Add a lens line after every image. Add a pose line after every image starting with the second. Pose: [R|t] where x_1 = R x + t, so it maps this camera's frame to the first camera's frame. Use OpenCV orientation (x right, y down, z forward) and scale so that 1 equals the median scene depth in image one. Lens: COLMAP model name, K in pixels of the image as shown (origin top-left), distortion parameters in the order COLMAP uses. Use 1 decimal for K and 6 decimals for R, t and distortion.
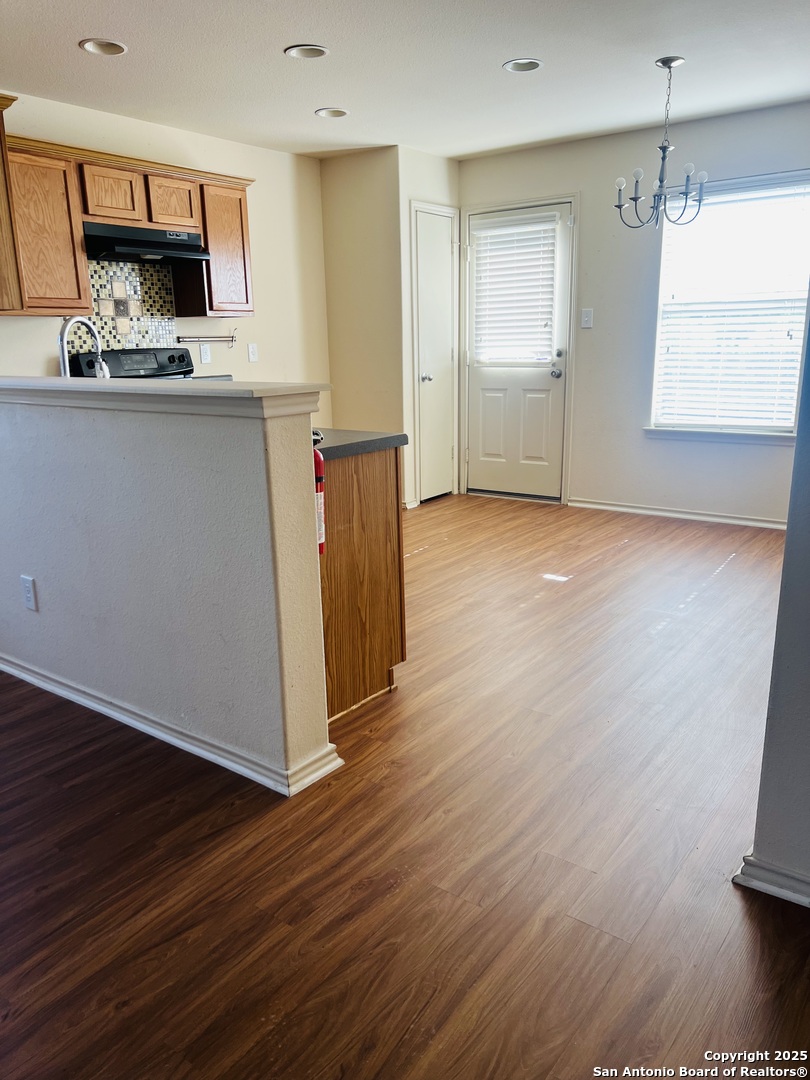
lens RADIAL K [[807.9, 0, 405.0], [0, 807.9, 540.0], [0, 0, 1]] dist [0.000393, -0.001699]
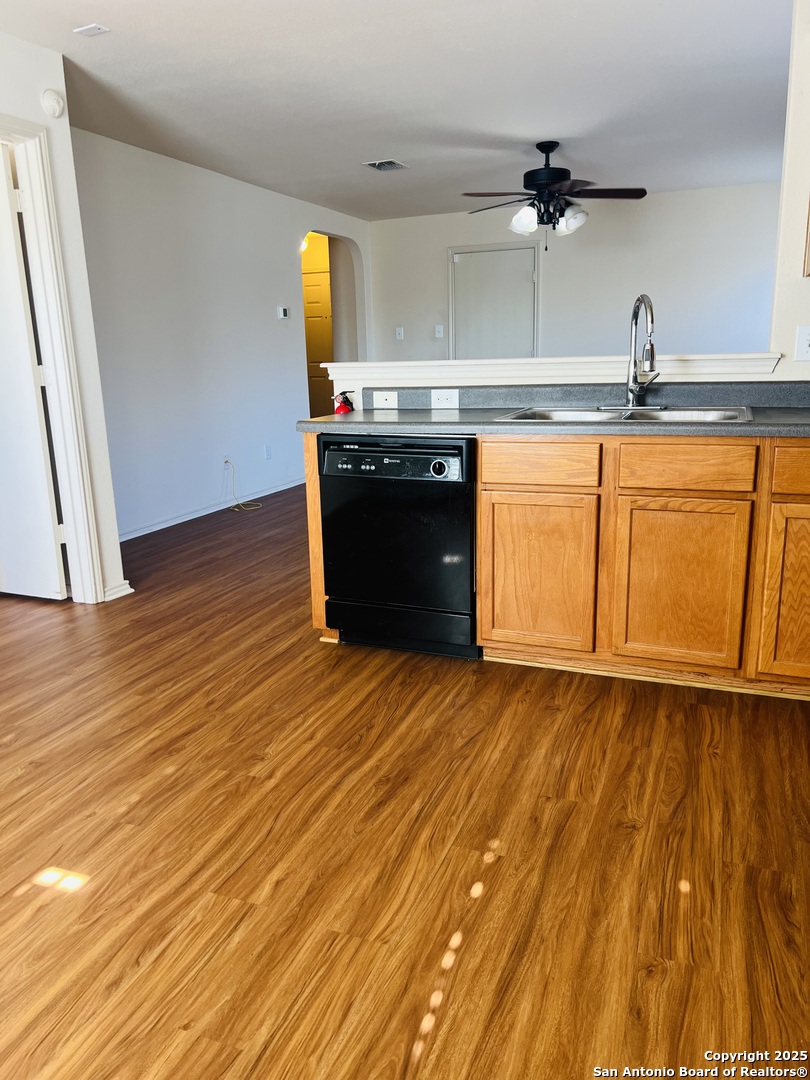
lens RADIAL K [[816.9, 0, 404.4], [0, 816.9, 503.4], [0, 0, 1]] dist [0.053584, -0.052265]
pose [[-0.967181, 0.099517, -0.233790, 0.081767], [-0.009051, 0.906032, 0.423112, -0.305137], [0.253928, 0.411342, -0.875396, 1.240097]]
